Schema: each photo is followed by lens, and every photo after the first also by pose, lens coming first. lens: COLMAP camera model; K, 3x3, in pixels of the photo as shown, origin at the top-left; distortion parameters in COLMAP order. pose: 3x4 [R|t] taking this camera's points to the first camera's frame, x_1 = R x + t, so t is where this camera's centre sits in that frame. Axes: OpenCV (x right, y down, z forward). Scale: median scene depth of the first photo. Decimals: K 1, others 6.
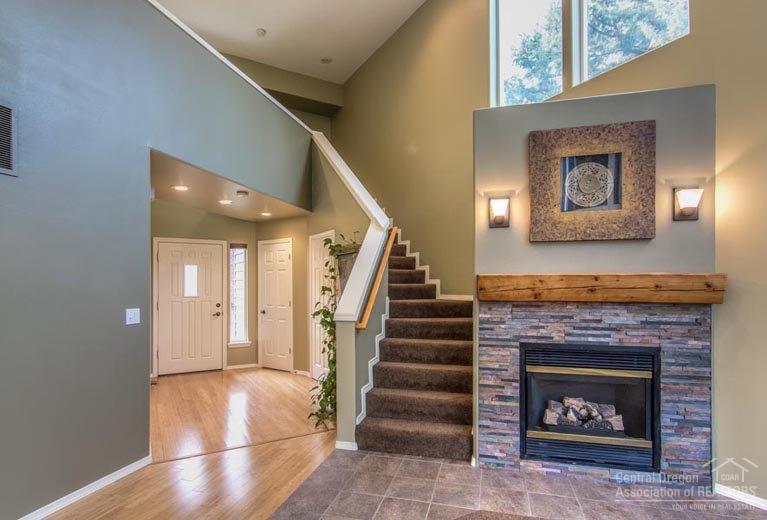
lens RADIAL K [[415.5, 0, 383.9], [0, 415.5, 283.6], [0, 0, 1]] dist [0.000581, -0.000257]
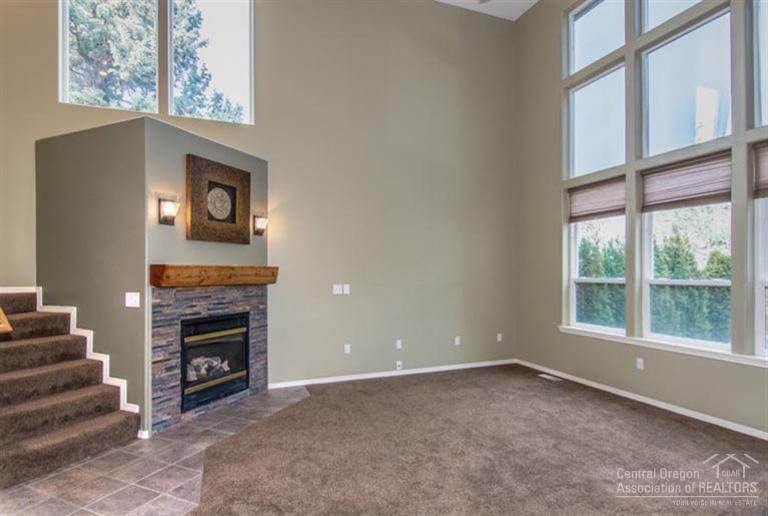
lens RADIAL K [[412.1, 0, 382.6], [0, 412.1, 270.2], [0, 0, 1]] dist [0.003027, 0.000356]
pose [[0.152209, 0.005857, 0.988331, -0.812984], [0.002760, 0.999976, -0.006352, 0.002704], [-0.988344, 0.003695, 0.152189, 0.223210]]
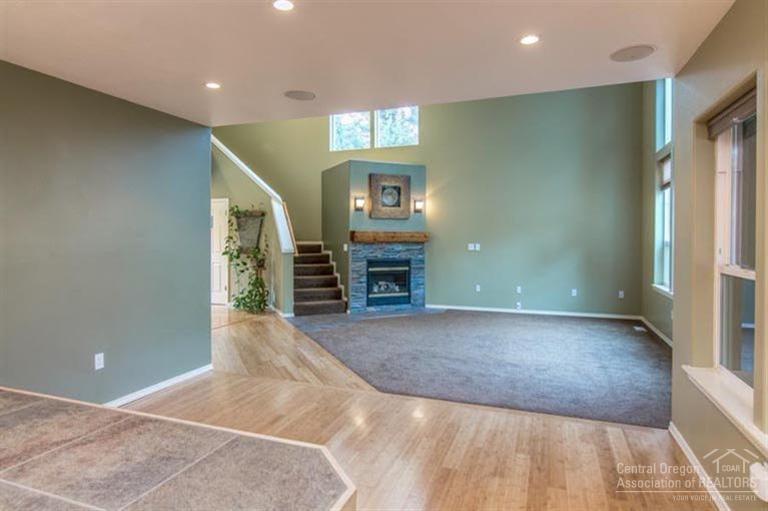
lens RADIAL K [[454.6, 0, 383.2], [0, 454.6, 240.0], [0, 0, 1]] dist [-0.000491, -0.000028]
pose [[0.765487, -0.000758, 0.643450, -1.339537], [-0.004667, 0.999966, 0.006729, 0.012633], [-0.643434, -0.008154, 0.765458, -1.123331]]
